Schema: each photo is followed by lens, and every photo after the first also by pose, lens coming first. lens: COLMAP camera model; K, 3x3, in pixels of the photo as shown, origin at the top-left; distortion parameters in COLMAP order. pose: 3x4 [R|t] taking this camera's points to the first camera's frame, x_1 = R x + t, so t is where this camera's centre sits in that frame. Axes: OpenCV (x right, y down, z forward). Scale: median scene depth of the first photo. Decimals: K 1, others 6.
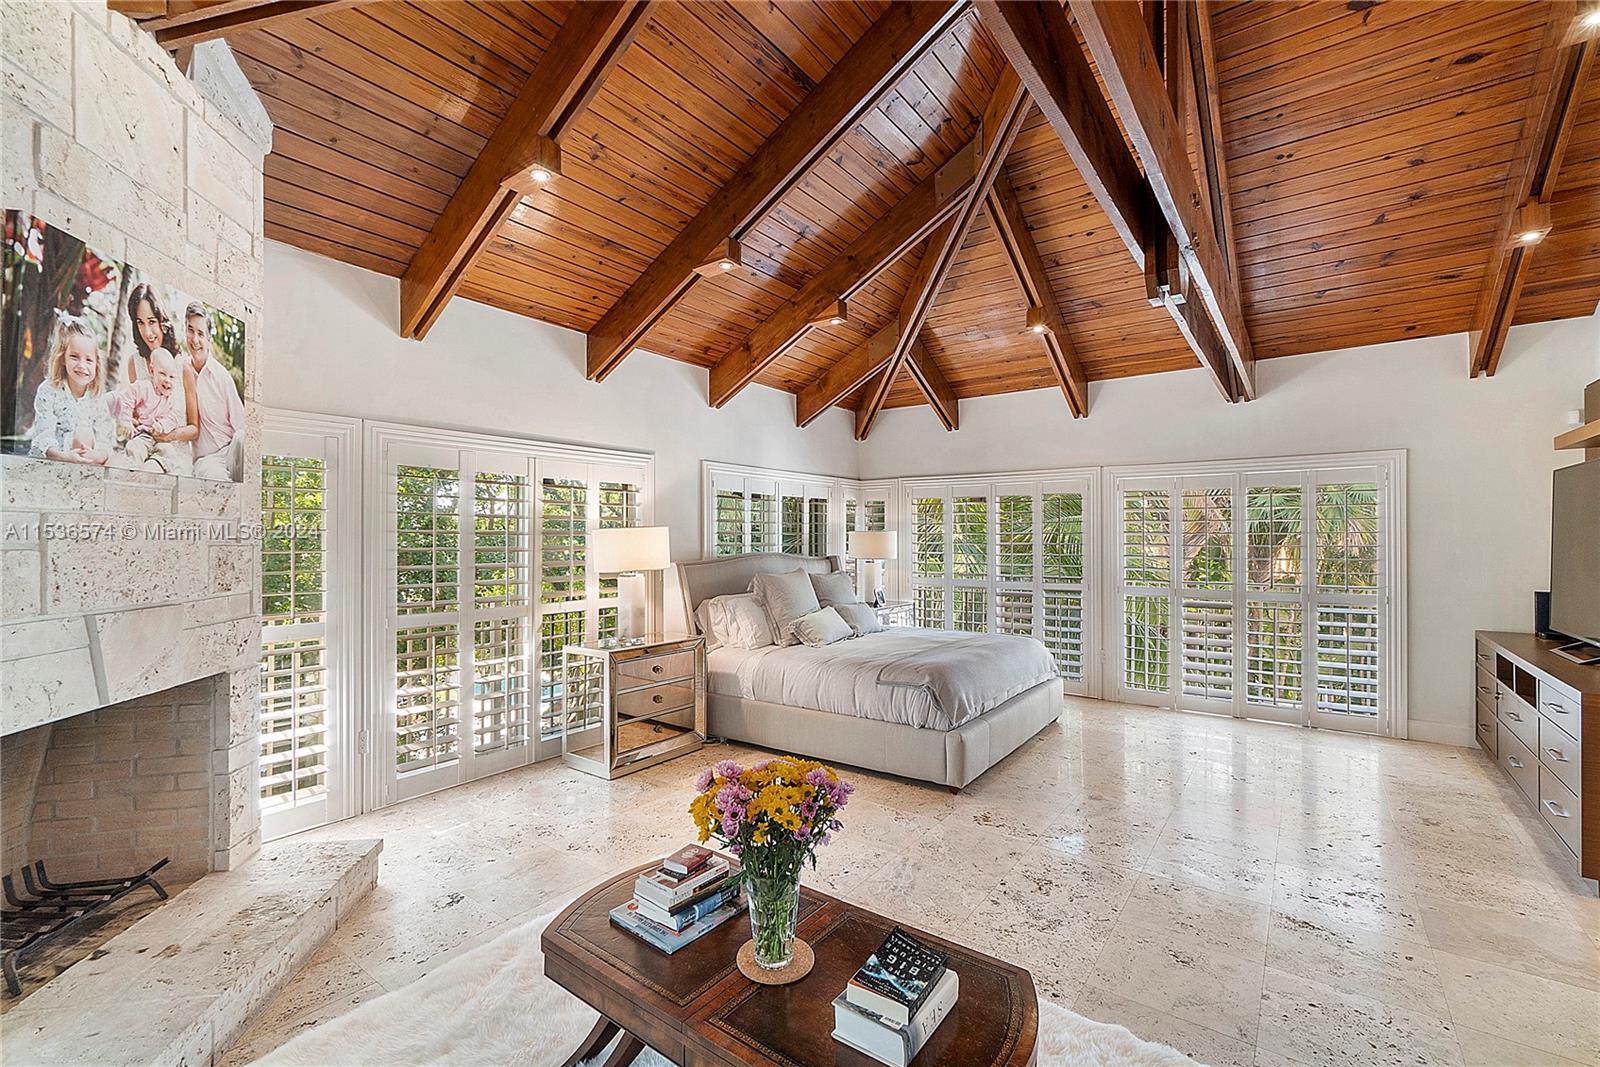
lens RADIAL K [[696.5, 0, 788.7], [0, 696.5, 534.7], [0, 0, 1]] dist [-0.003599, 0.000206]
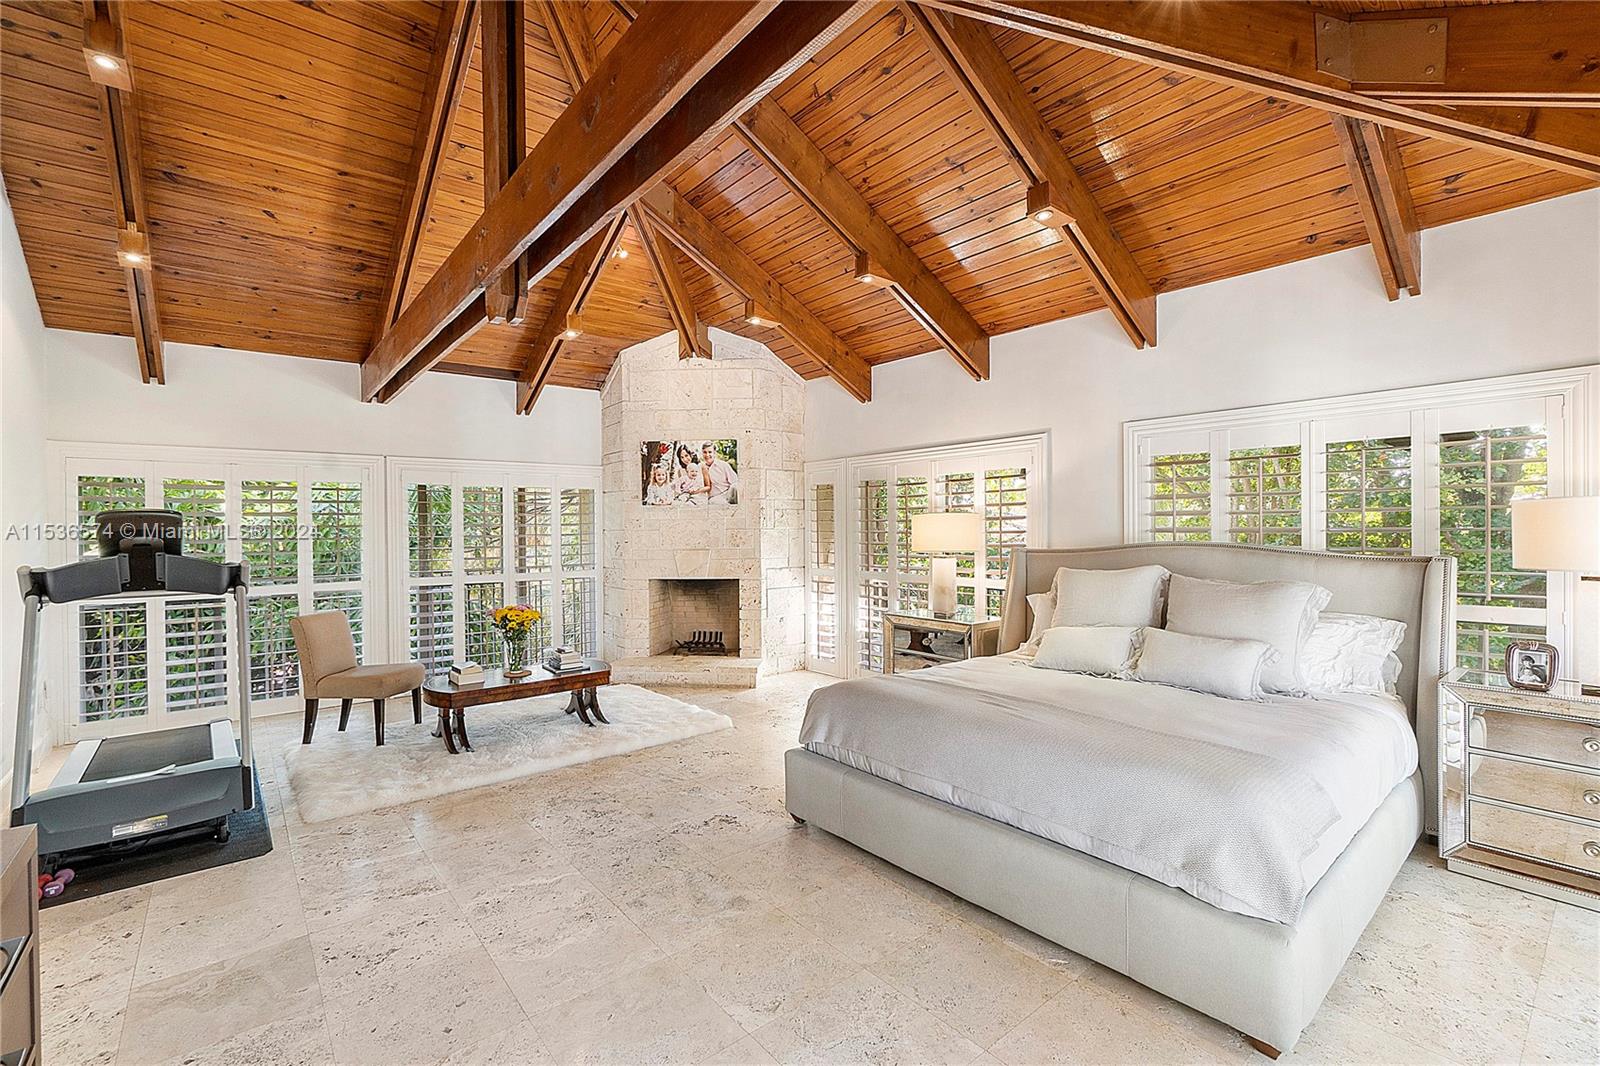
lens RADIAL K [[696.5, 0, 788.7], [0, 696.5, 534.2], [0, 0, 1]] dist [-0.003599, 0.000206]
pose [[-0.243156, 0.014013, -0.969886, 1.787119], [0.015559, 0.999823, 0.010545, 0.011371], [0.969863, -0.012526, -0.243331, 1.998267]]
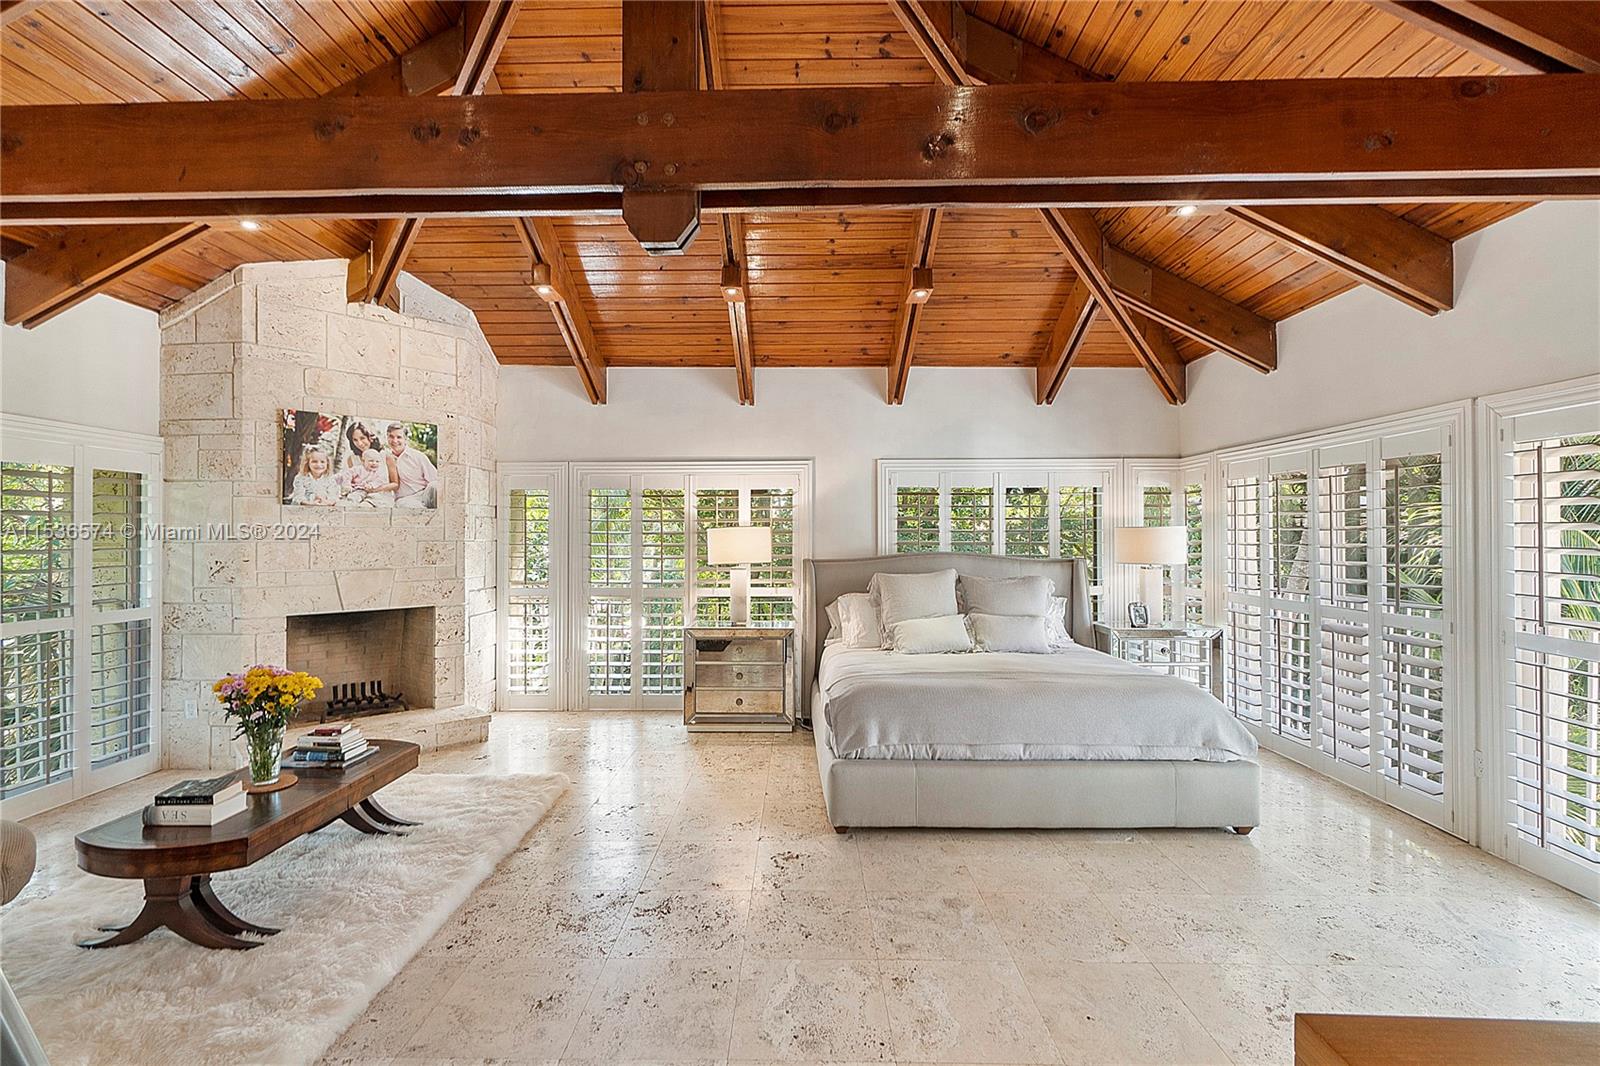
lens RADIAL K [[696.5, 0, 788.7], [0, 696.5, 534.2], [0, 0, 1]] dist [-0.003599, 0.000206]
pose [[0.586414, -0.003029, -0.810006, 1.503101], [0.005124, 0.999987, -0.000030, 0.001312], [0.809995, -0.004133, 0.586422, 0.736883]]
